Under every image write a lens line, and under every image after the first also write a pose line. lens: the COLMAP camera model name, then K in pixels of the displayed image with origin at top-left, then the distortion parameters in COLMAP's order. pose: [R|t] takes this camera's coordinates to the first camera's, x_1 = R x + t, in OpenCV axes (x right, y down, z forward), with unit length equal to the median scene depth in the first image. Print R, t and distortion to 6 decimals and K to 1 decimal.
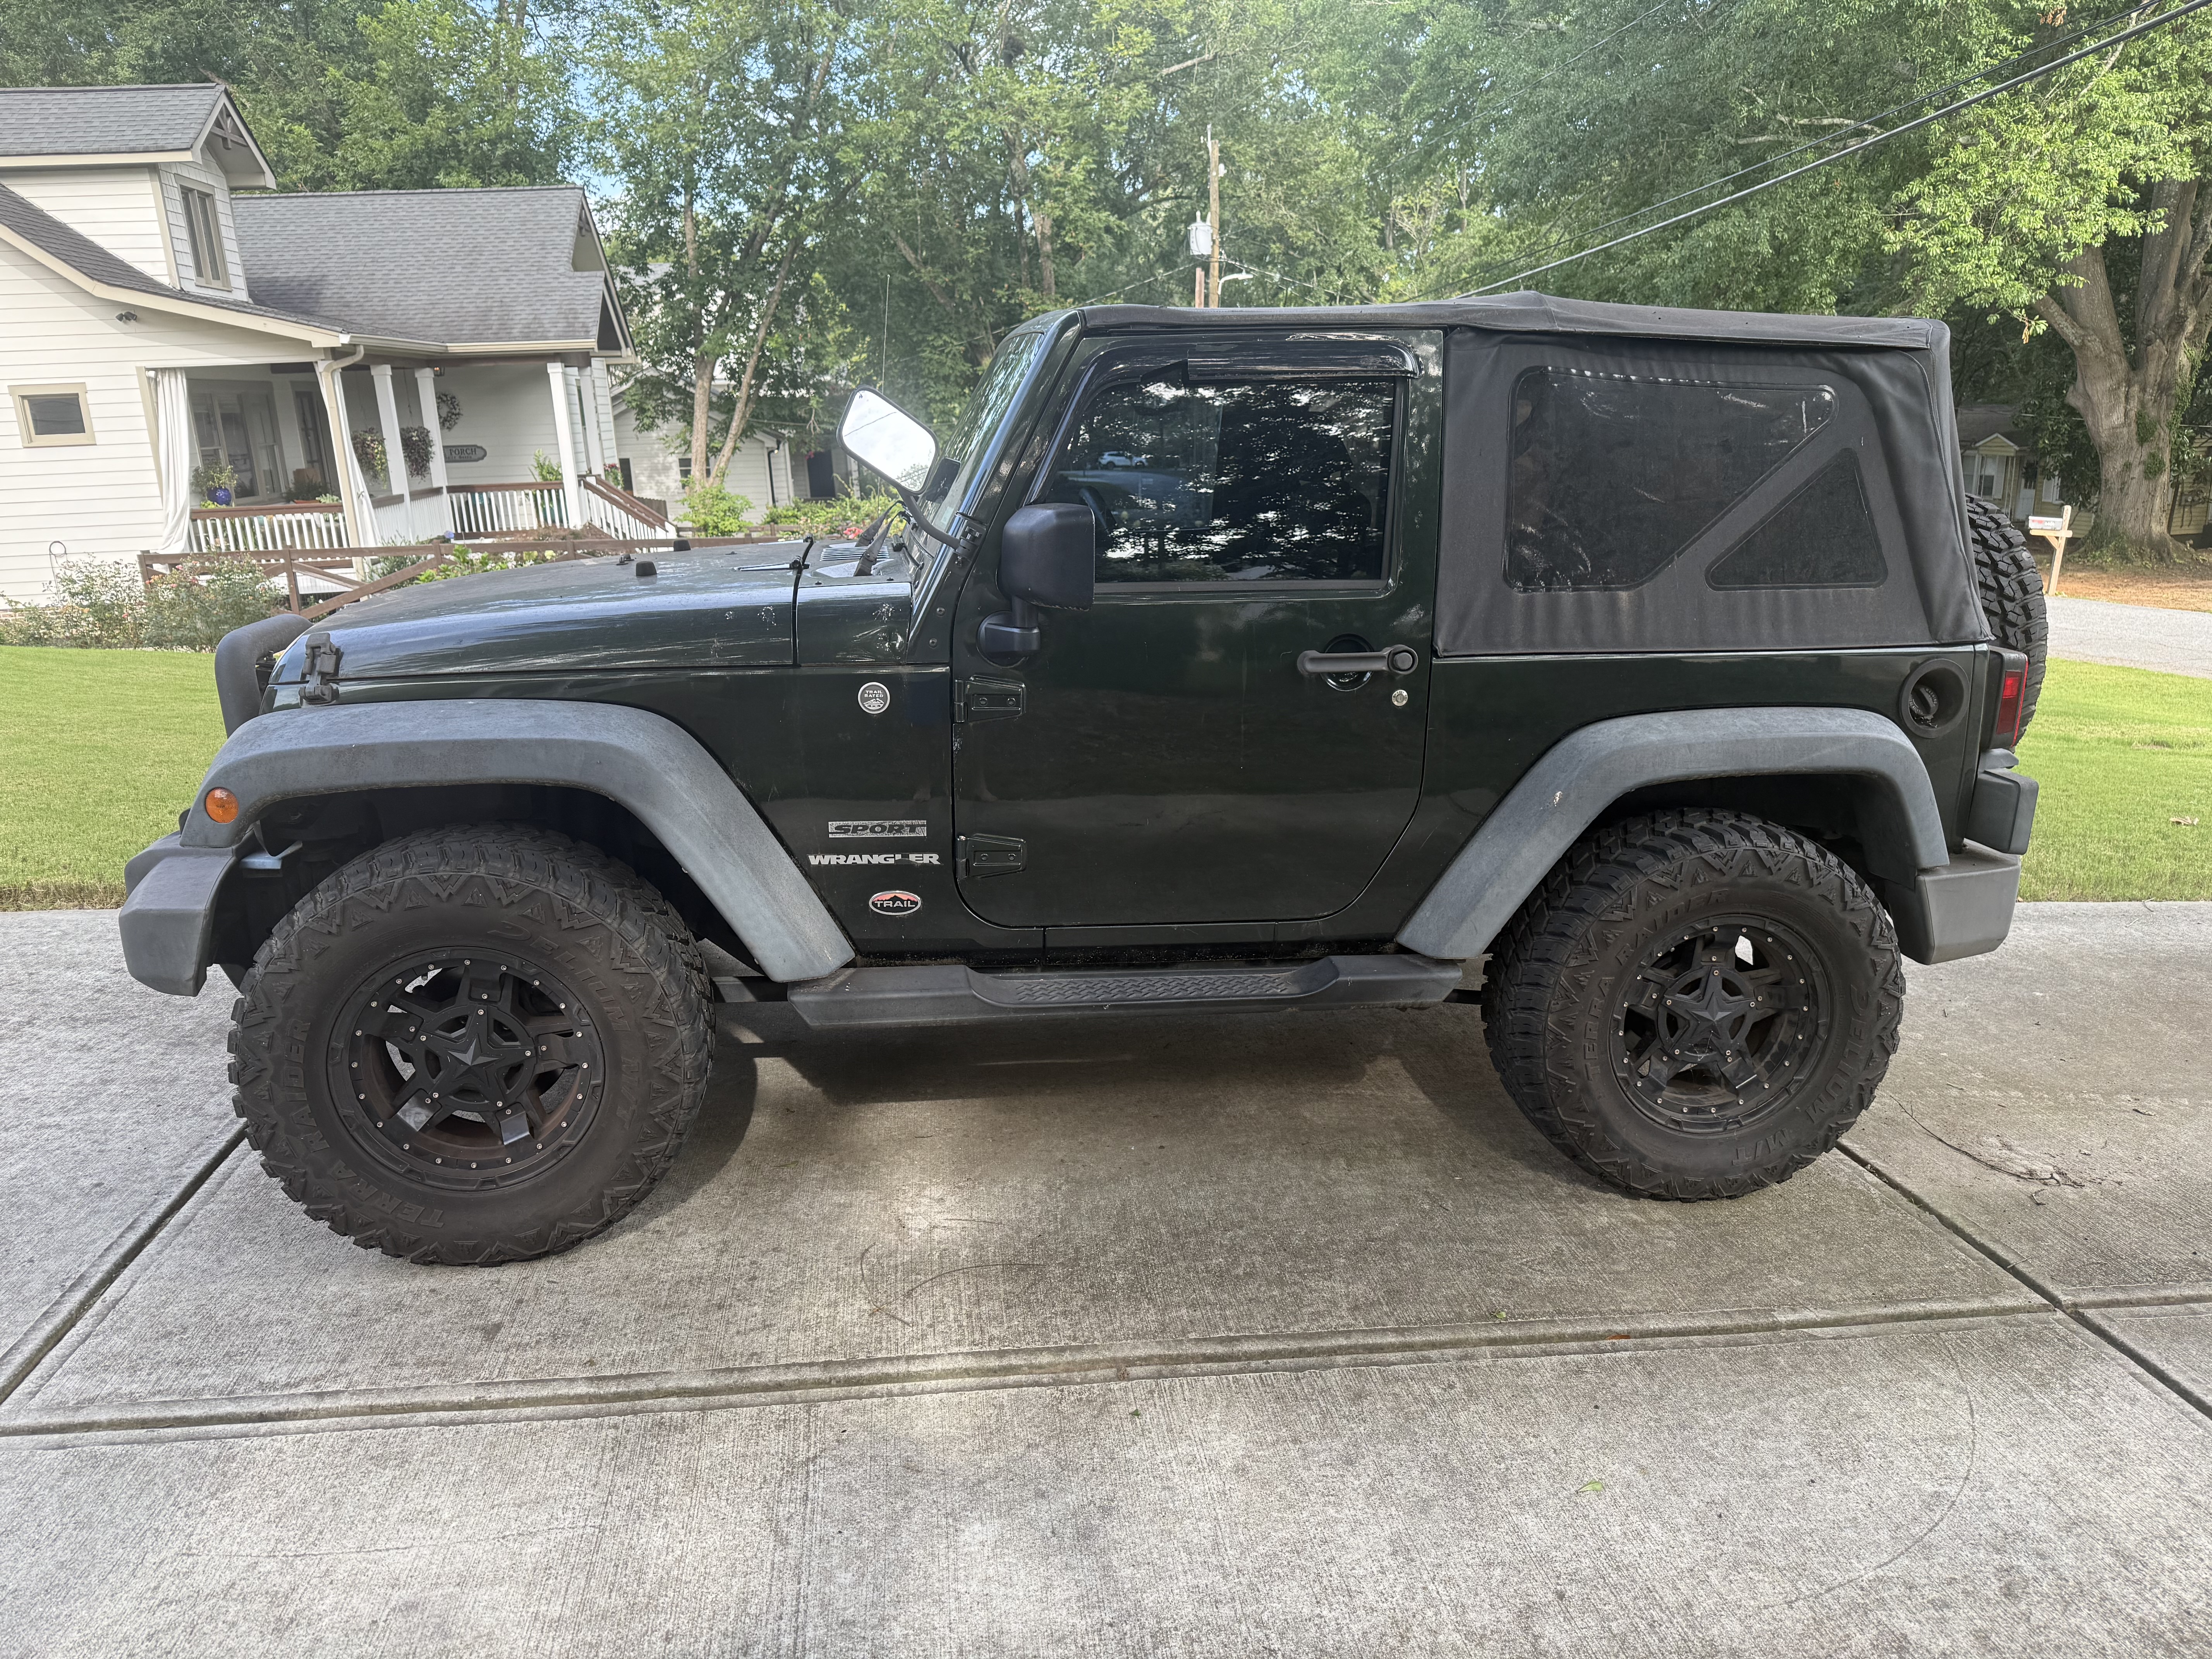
lens RADIAL K [[1523.9, 0, 1106.3], [0, 1523.9, 825.9], [0, 0, 1]] dist [0.002966, 0.003016]
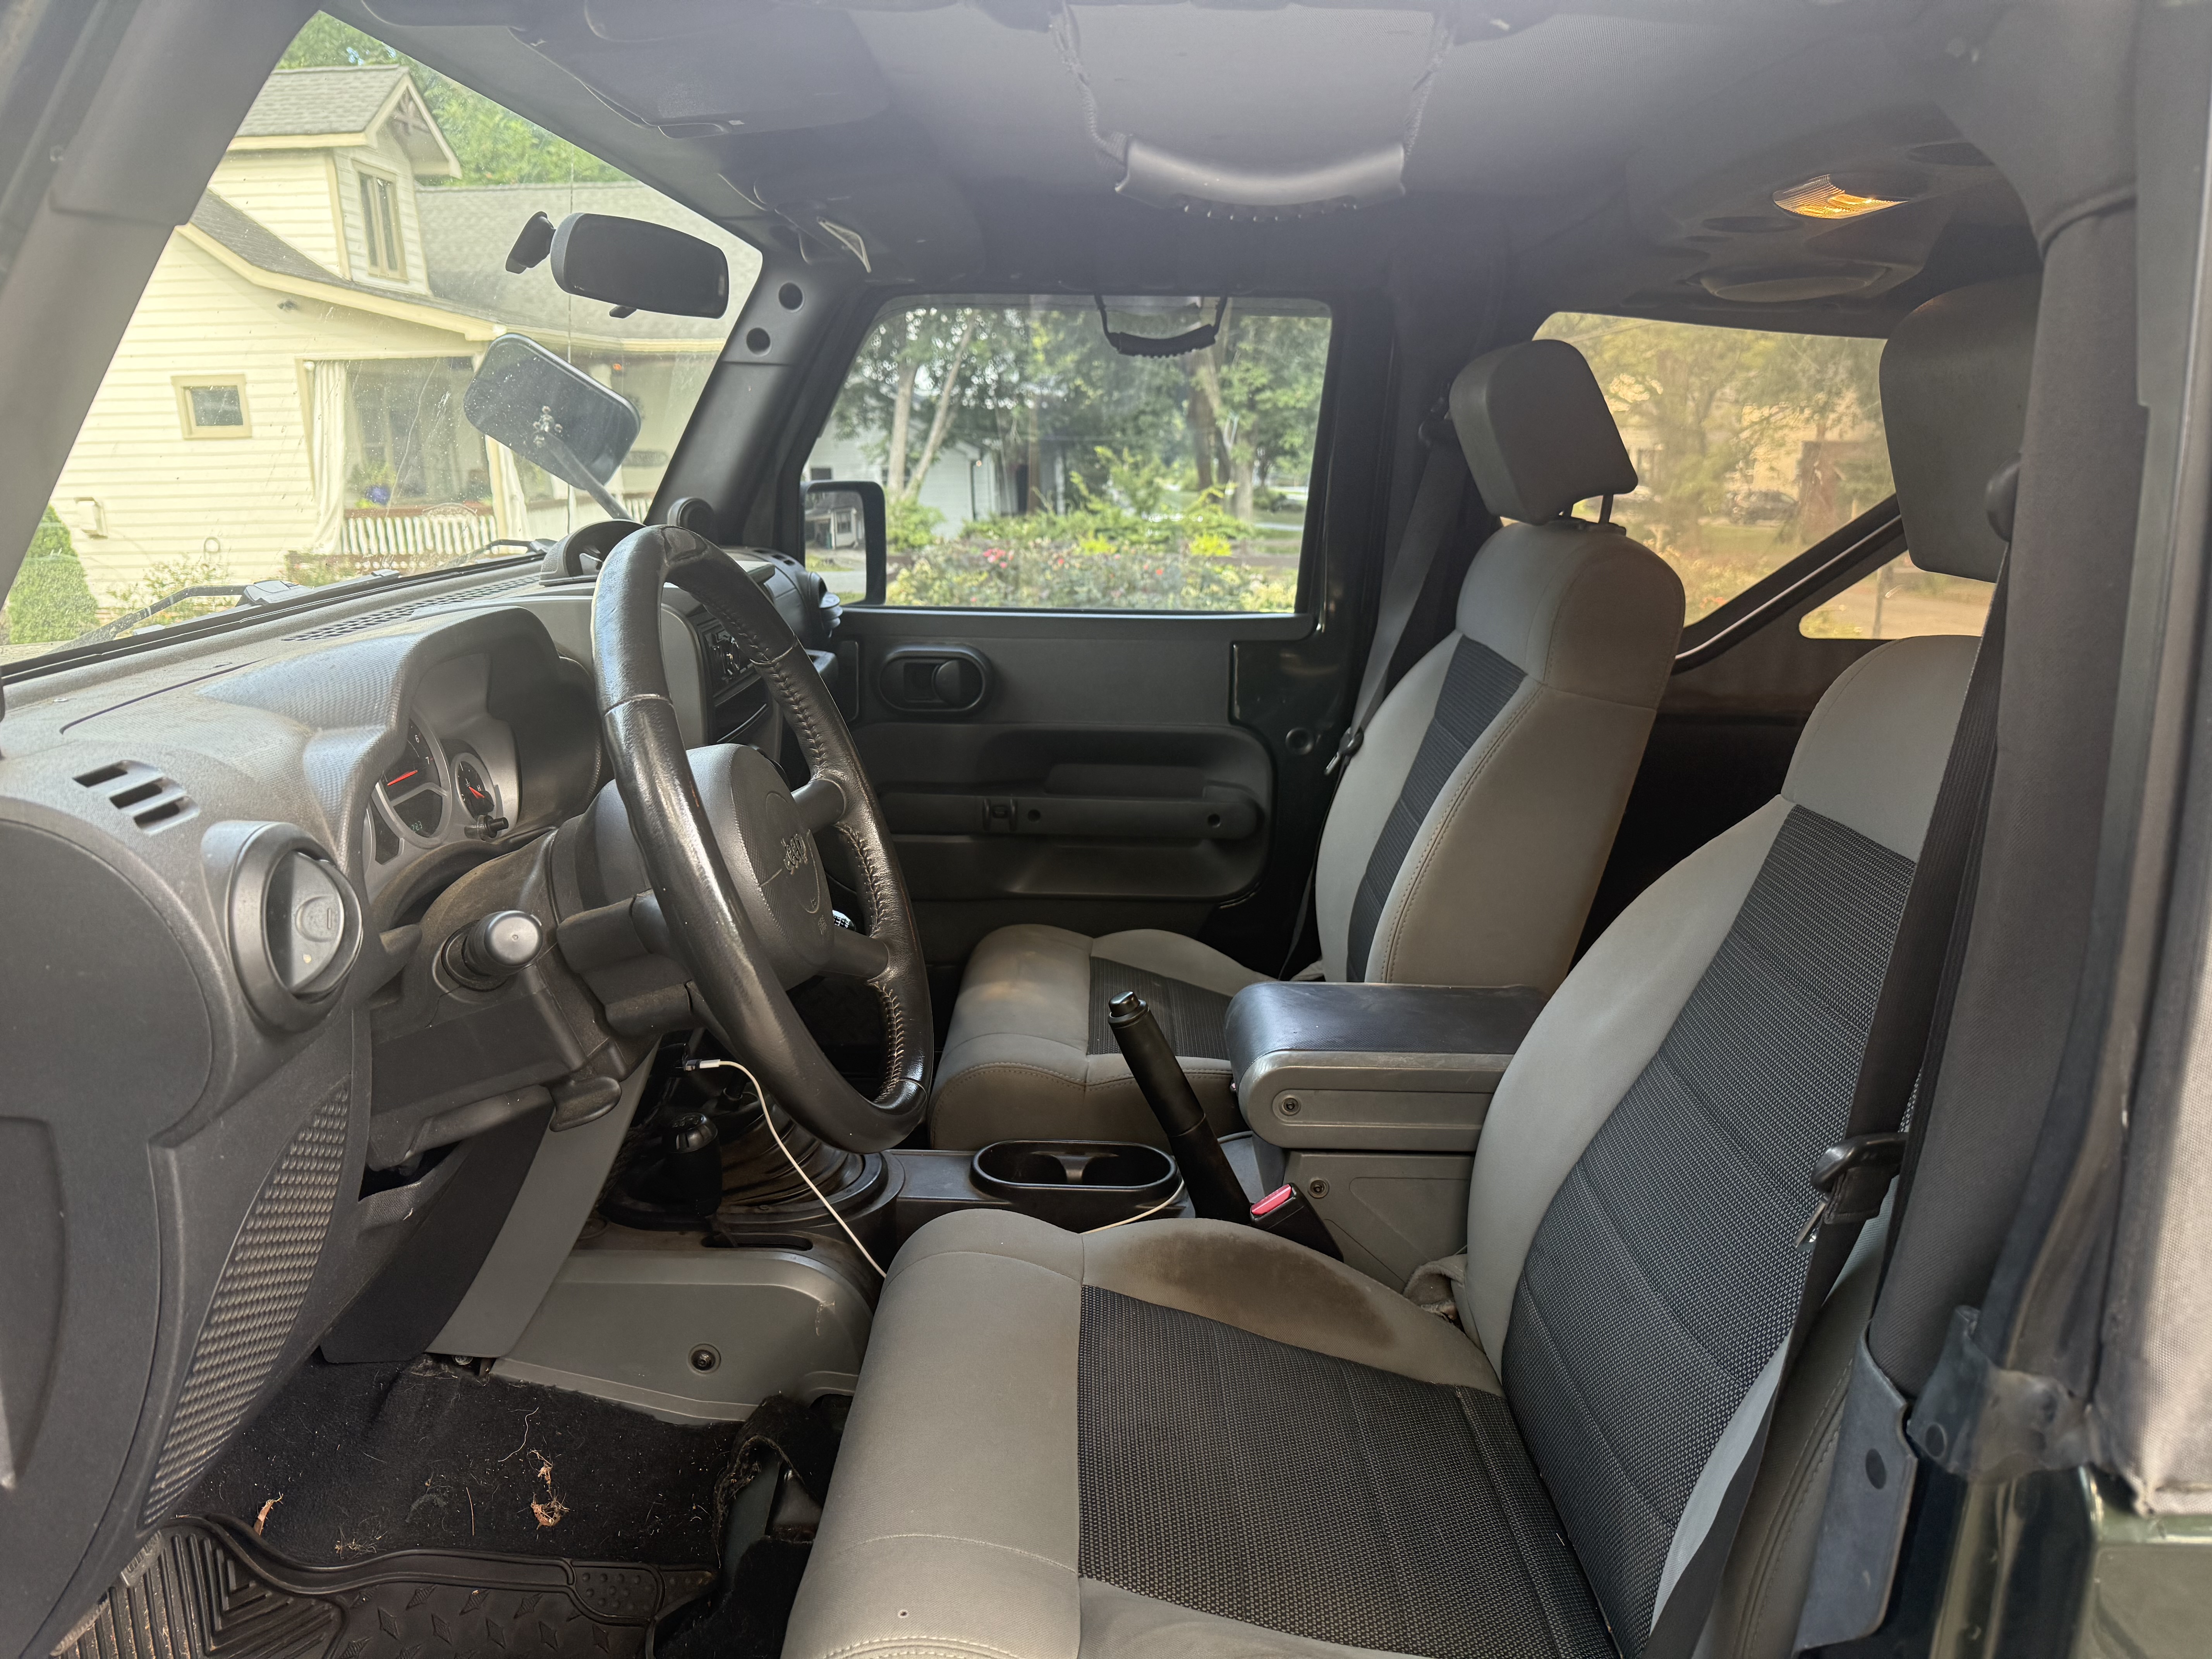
lens RADIAL K [[1523.9, 0, 1109.7], [0, 1523.9, 835.2], [0, 0, 1]] dist [0.002966, 0.003016]
pose [[0.989160, 0.055577, -0.135918, 0.014840], [-0.056345, 0.998410, -0.001807, -0.026155], [0.135601, 0.009446, 0.990718, 0.112541]]
